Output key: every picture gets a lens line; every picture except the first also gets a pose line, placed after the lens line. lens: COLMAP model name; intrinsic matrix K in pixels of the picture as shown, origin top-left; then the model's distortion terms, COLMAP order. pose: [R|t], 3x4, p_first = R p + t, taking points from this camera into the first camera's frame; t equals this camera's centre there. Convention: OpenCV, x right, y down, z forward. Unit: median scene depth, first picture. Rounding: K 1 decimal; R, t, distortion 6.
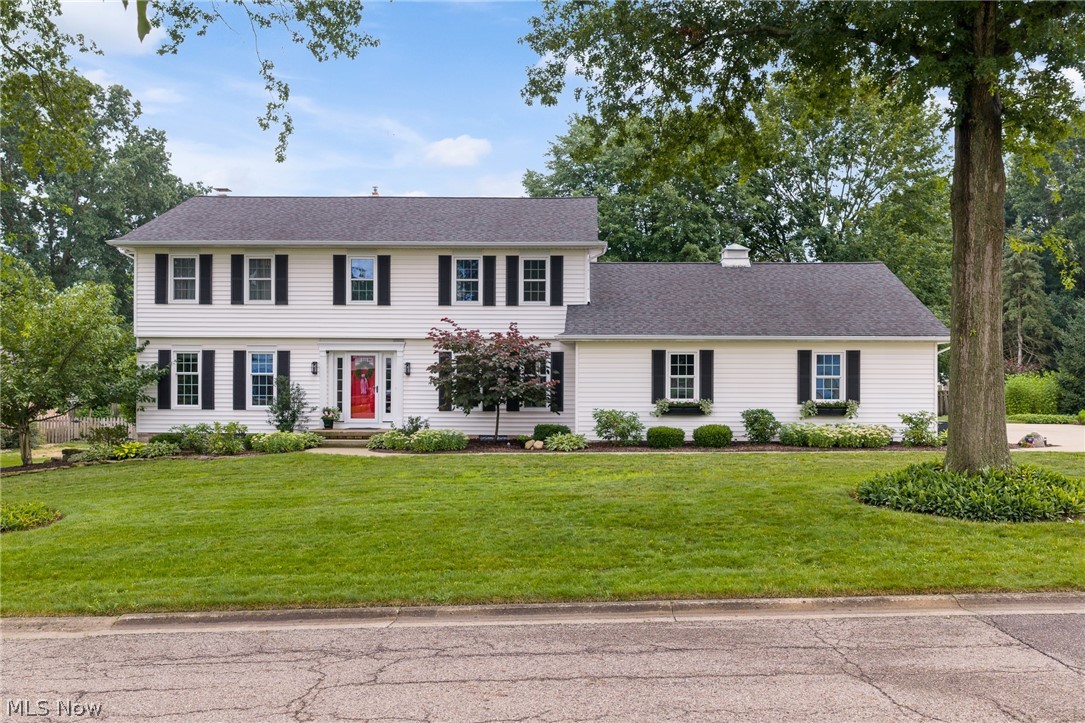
lens RADIAL K [[888.7, 0, 542.1], [0, 888.7, 377.7], [0, 0, 1]] dist [0.006273, 0.002694]
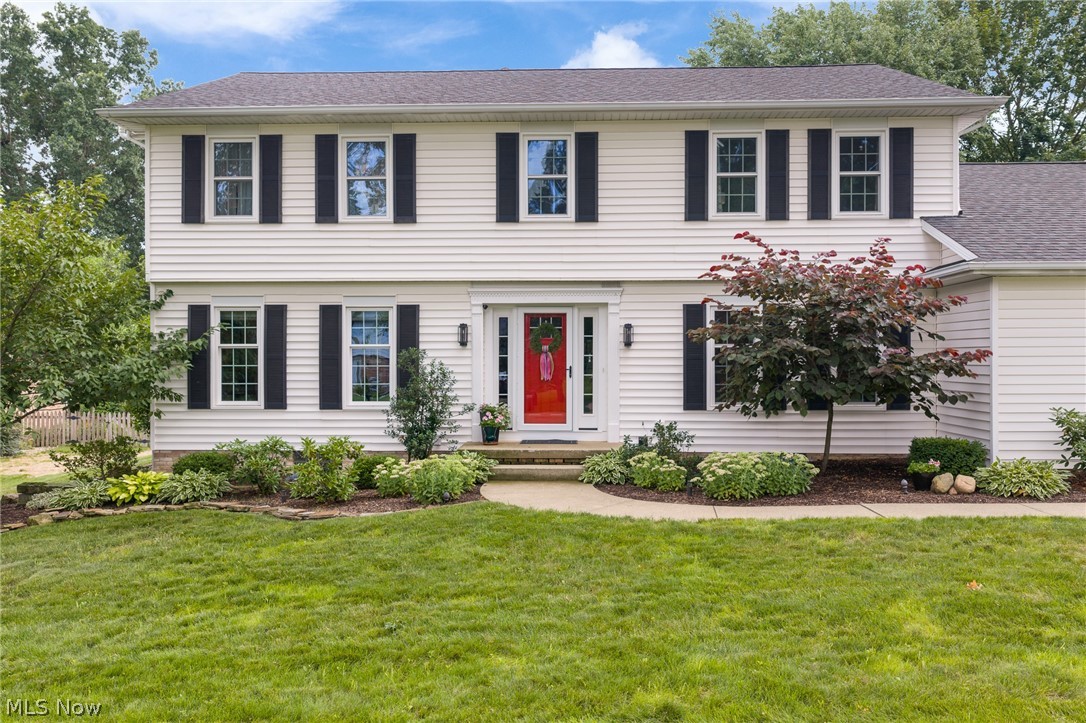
lens RADIAL K [[893.2, 0, 543.0], [0, 893.2, 361.5], [0, 0, 1]] dist [0.004937, -0.003000]
pose [[0.999810, -0.007055, -0.018194, -0.195584], [0.007013, 0.999973, -0.002341, 0.007695], [0.018210, 0.002213, 0.999832, 0.435440]]
